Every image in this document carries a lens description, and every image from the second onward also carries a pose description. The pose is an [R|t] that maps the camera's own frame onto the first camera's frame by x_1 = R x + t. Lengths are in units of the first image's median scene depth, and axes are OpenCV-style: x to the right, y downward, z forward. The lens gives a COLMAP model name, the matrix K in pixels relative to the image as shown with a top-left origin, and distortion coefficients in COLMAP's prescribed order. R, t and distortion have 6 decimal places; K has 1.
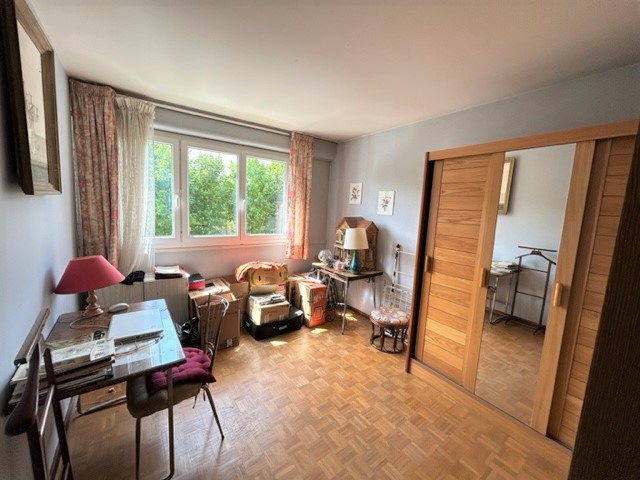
lens RADIAL K [[255.1, 0, 320.0], [0, 255.1, 240.0], [0, 0, 1]] dist [-0.001218, -0.000721]
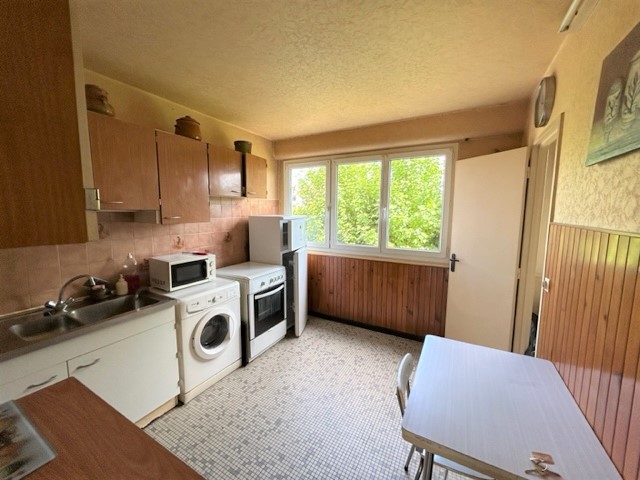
lens RADIAL K [[255.1, 0, 320.0], [0, 255.1, 240.0], [0, 0, 1]] dist [-0.001218, -0.000721]
pose [[0.434060, 0.063927, -0.898613, 0.461562], [-0.099265, 0.994799, 0.022822, -0.042109], [0.895398, 0.079295, 0.438149, 0.417627]]
